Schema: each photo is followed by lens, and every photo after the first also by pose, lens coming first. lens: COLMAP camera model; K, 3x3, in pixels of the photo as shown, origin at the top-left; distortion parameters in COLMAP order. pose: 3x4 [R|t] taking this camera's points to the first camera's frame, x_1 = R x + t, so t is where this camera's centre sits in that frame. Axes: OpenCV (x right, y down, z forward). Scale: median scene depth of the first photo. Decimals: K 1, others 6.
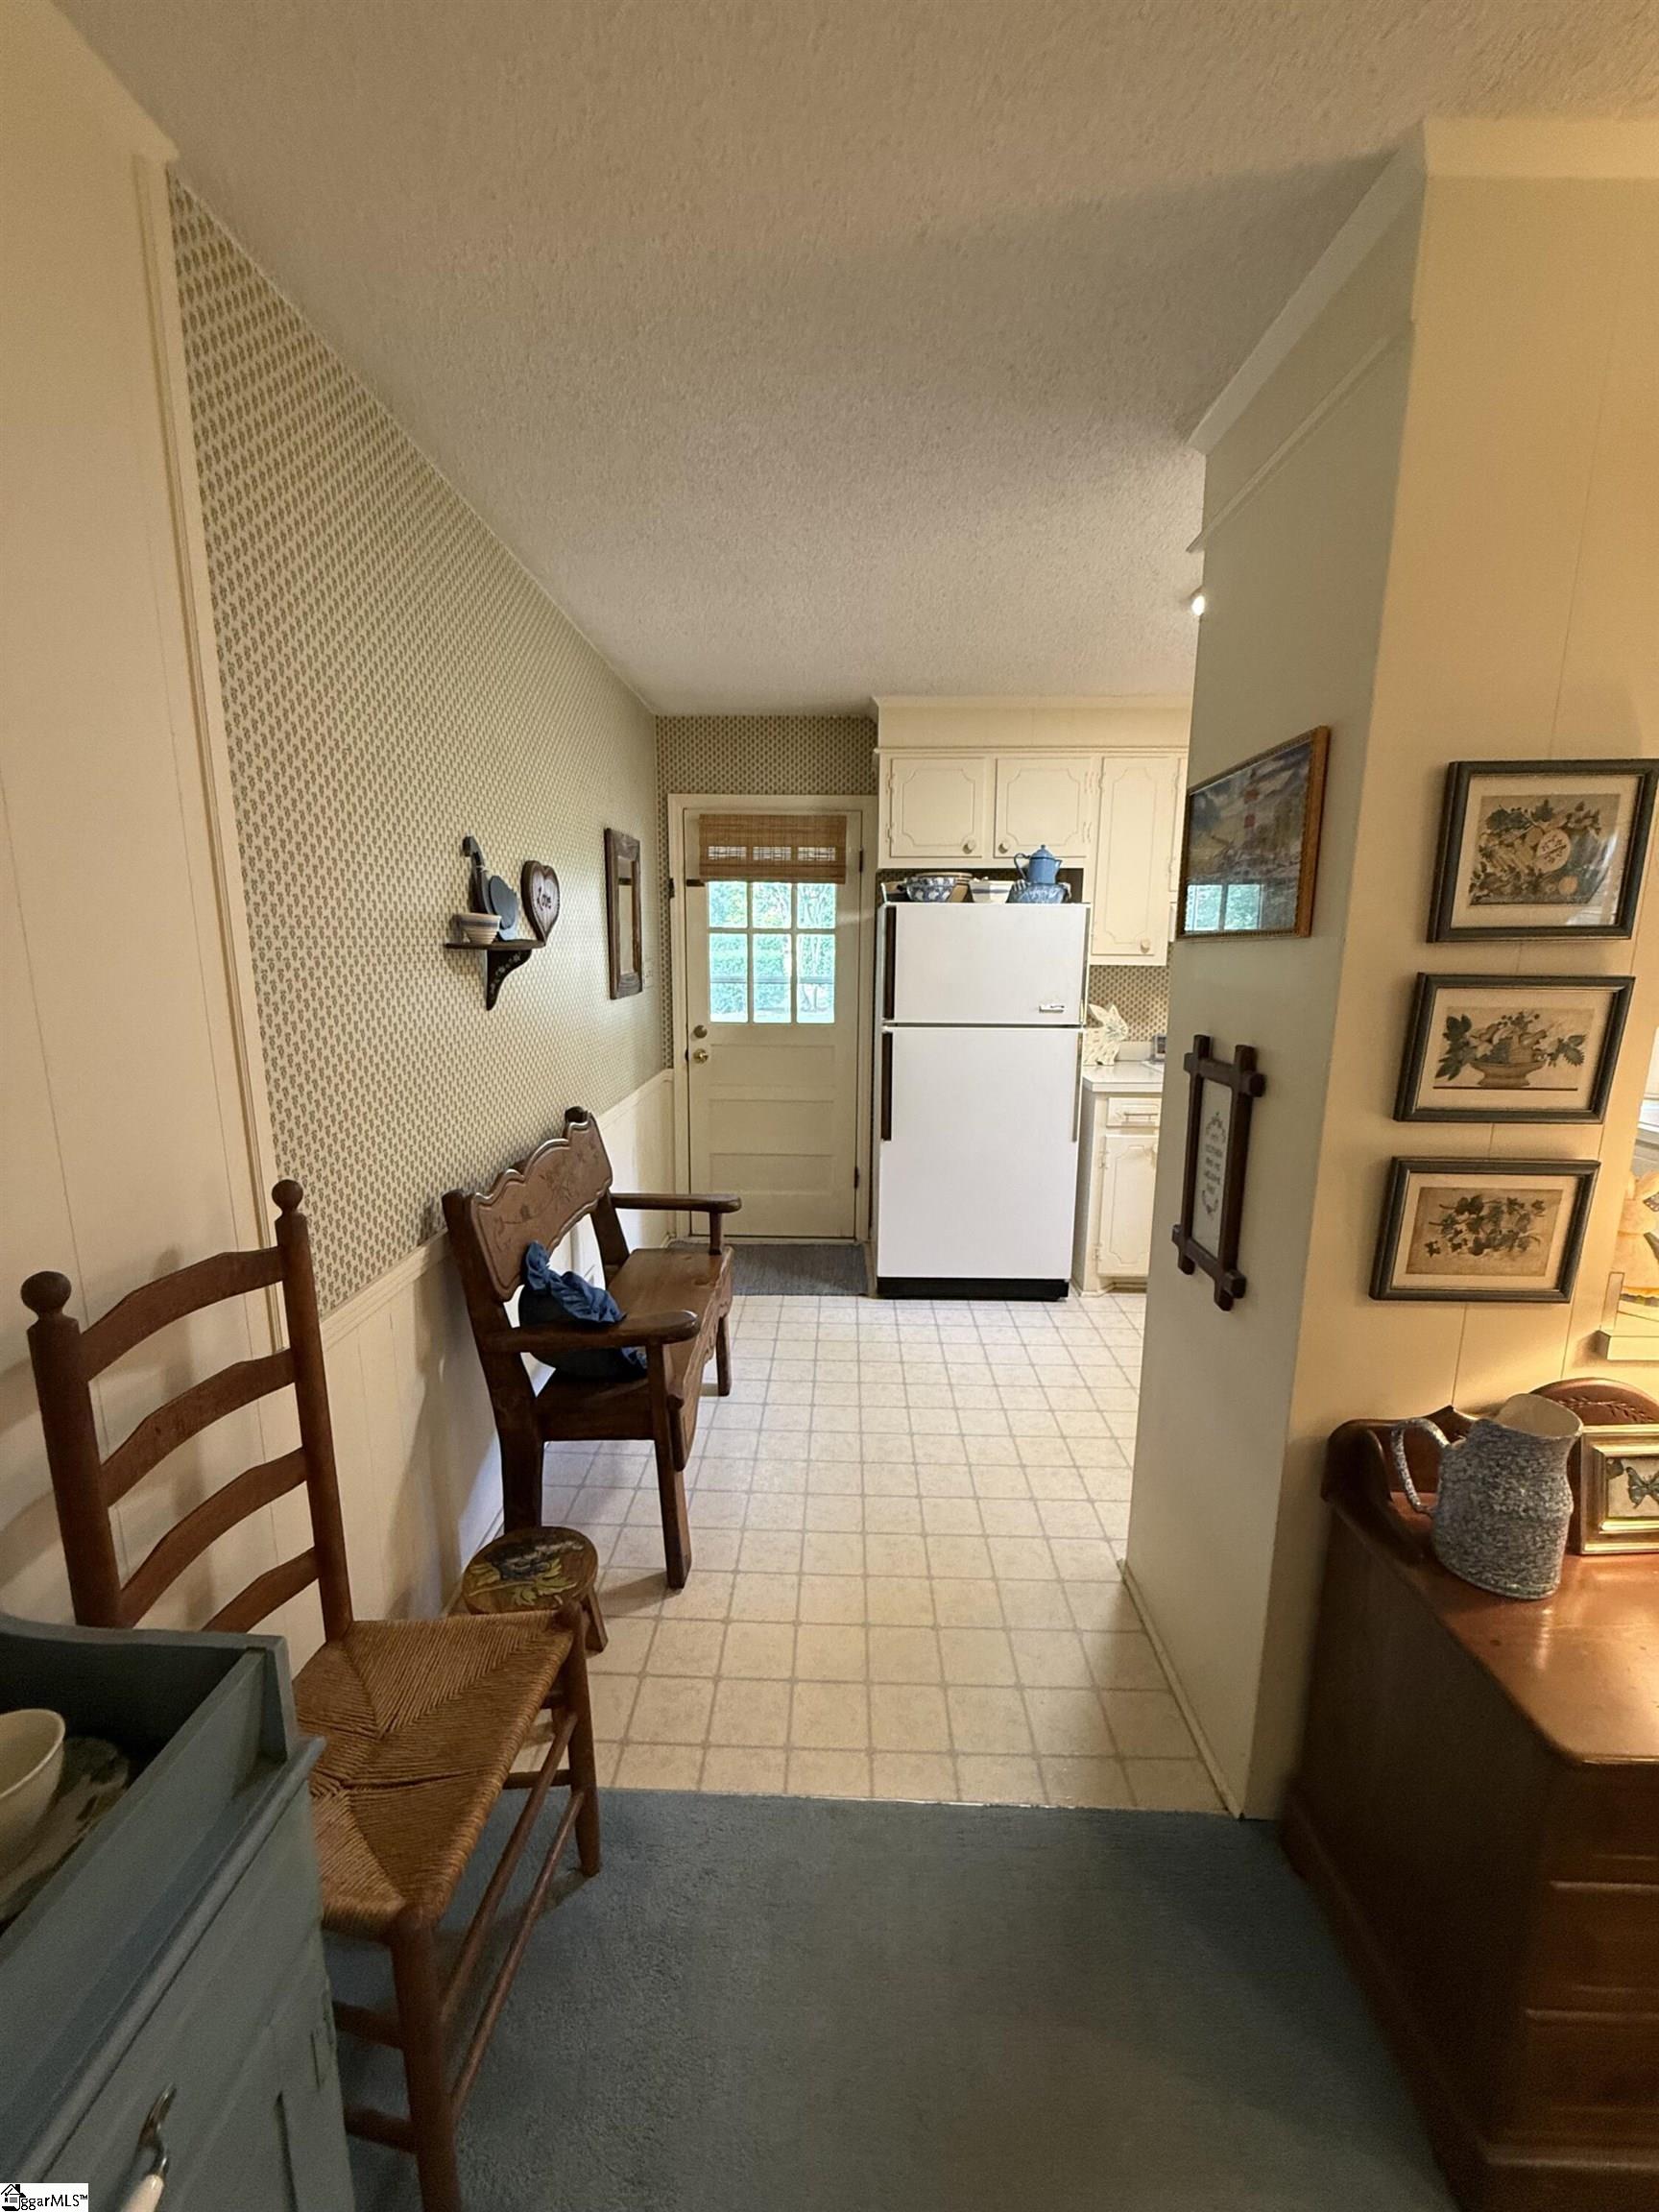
lens RADIAL K [[882.9, 0, 826.4], [0, 882.9, 1107.1], [0, 0, 1]] dist [0.000214, -0.000700]
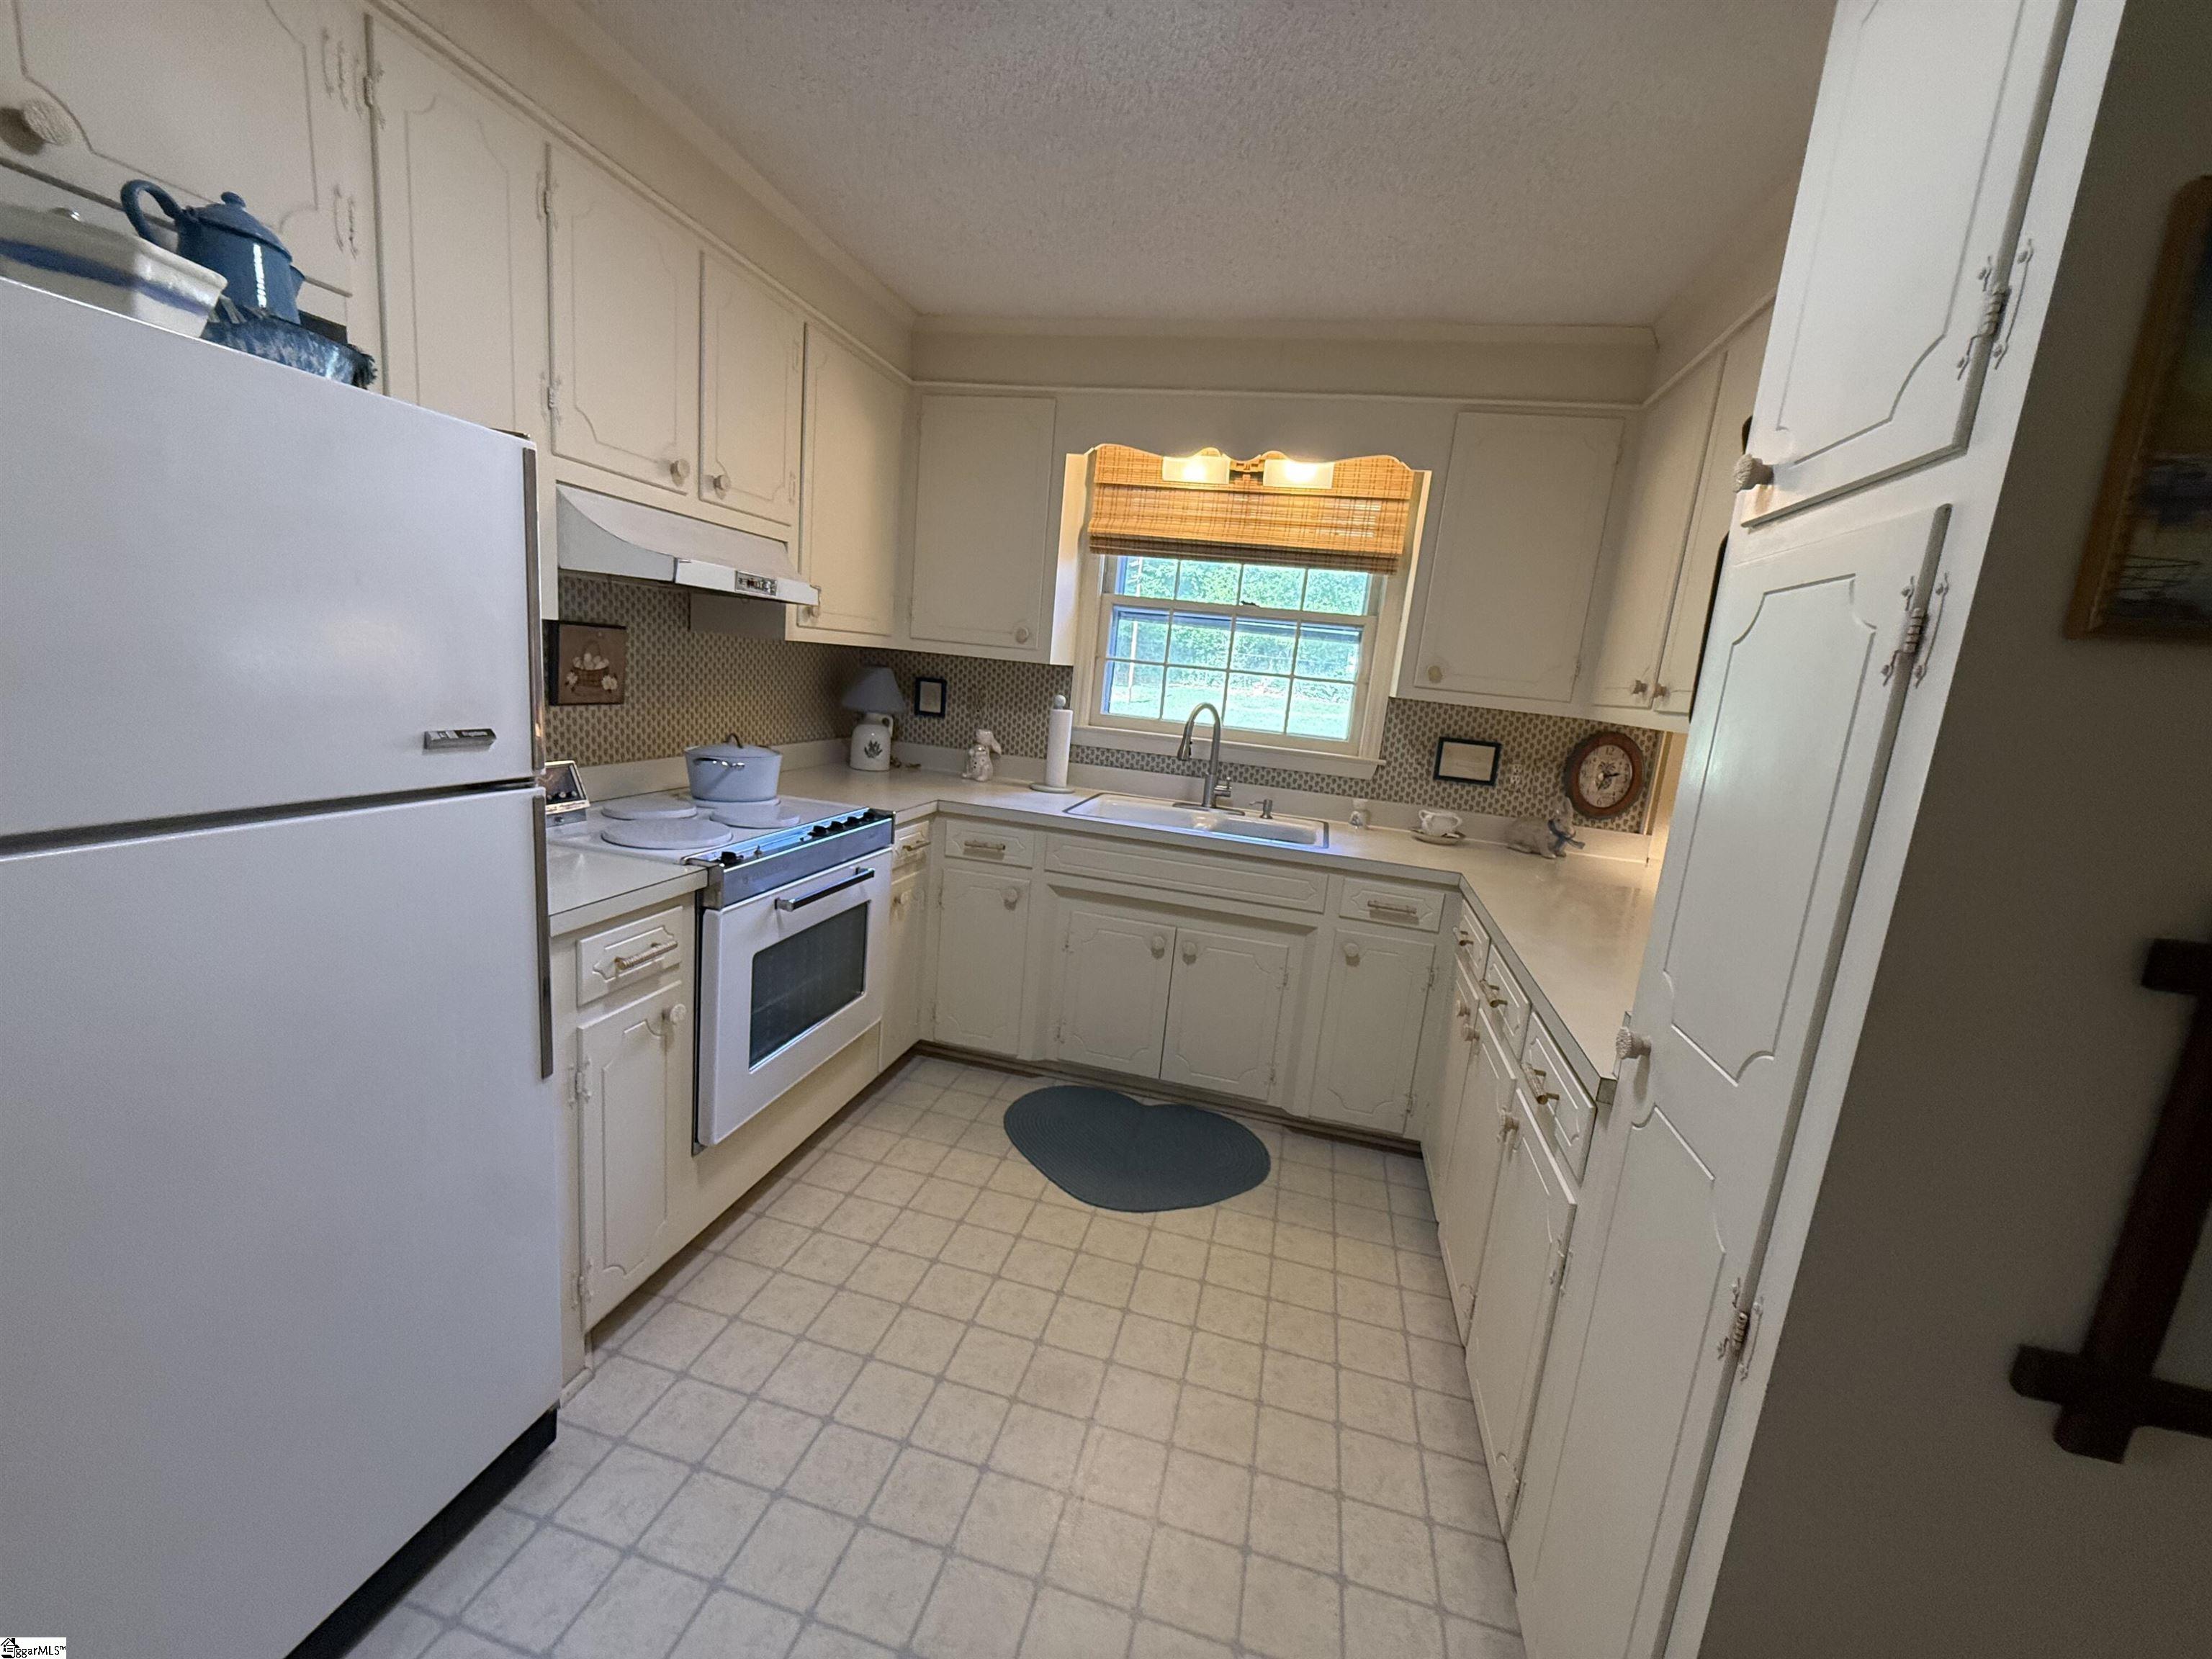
lens RADIAL K [[882.9, 0, 1102.5], [0, 882.9, 827.5], [0, 0, 1]] dist [0.000214, -0.000700]
pose [[0.213417, -0.164344, 0.963039, -0.056348], [0.092212, 0.984737, 0.147612, -0.283145], [-0.972600, 0.057301, 0.225314, 1.852578]]
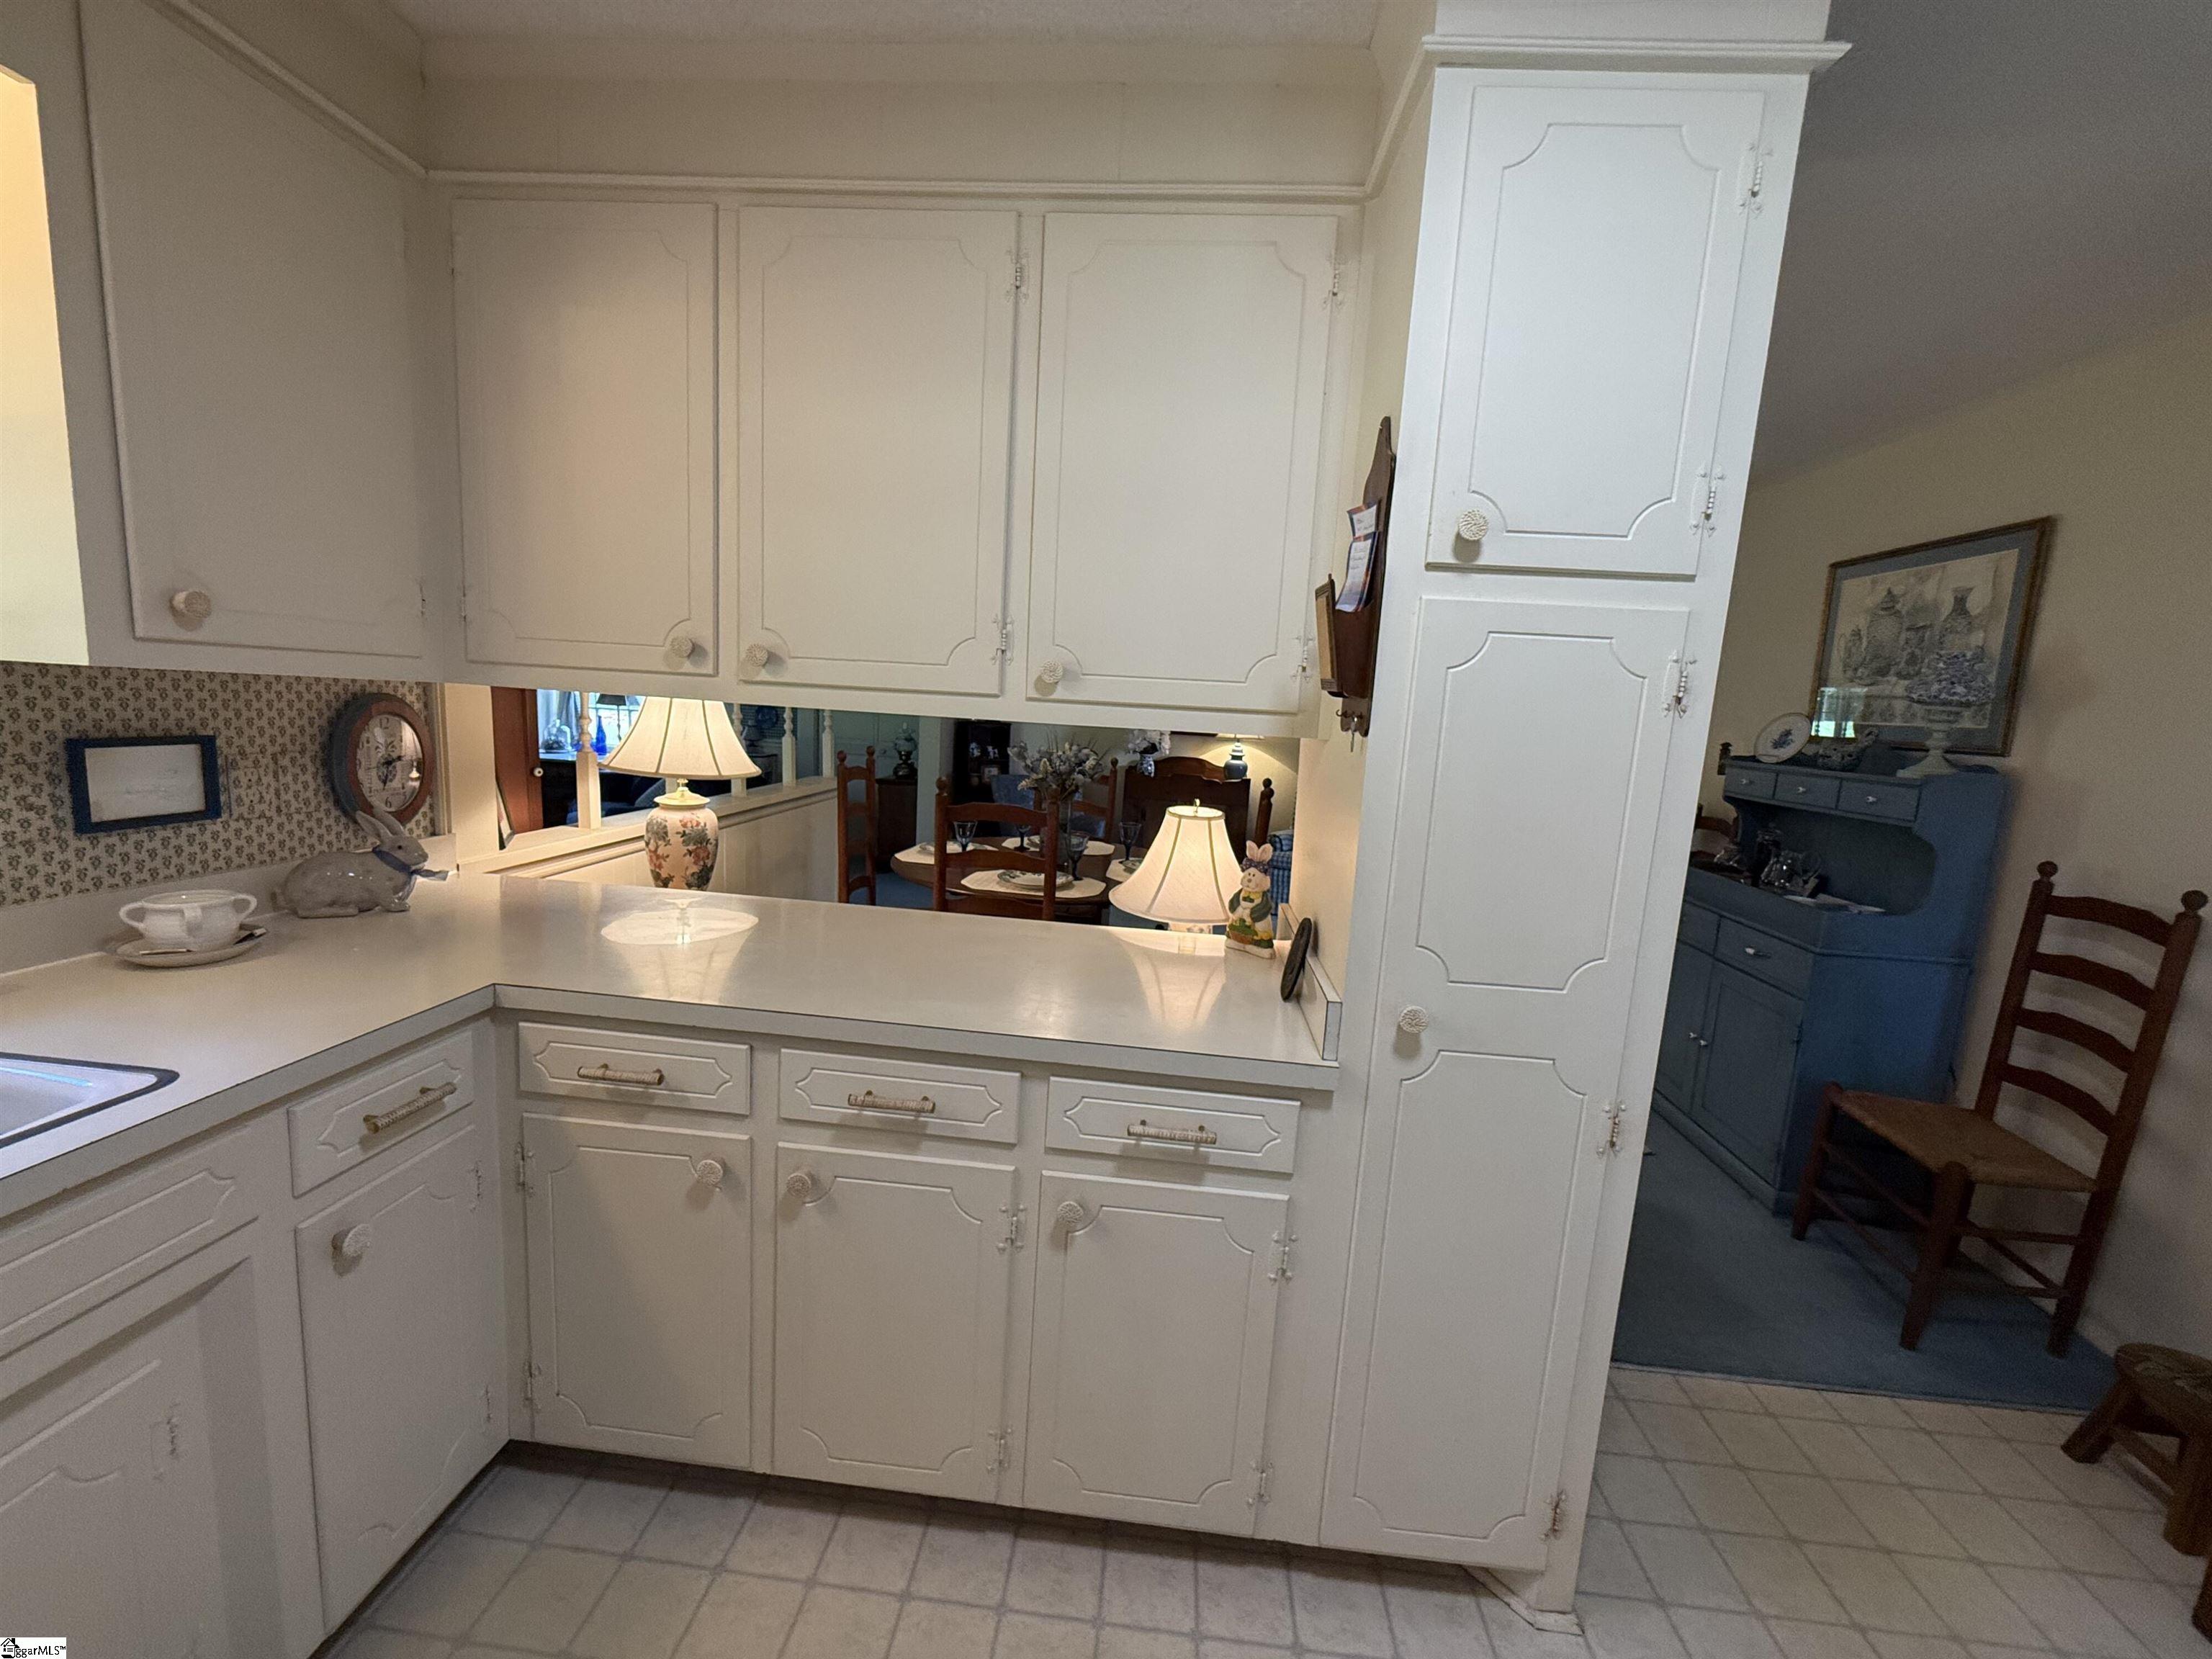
lens RADIAL K [[882.9, 0, 1115.8], [0, 882.9, 824.1], [0, 0, 1]] dist [0.000214, -0.000700]
pose [[-0.996384, -0.073090, 0.043328, 1.172936], [-0.055252, 0.944749, 0.323106, -0.406924], [-0.064549, 0.319543, -0.945371, 2.452401]]
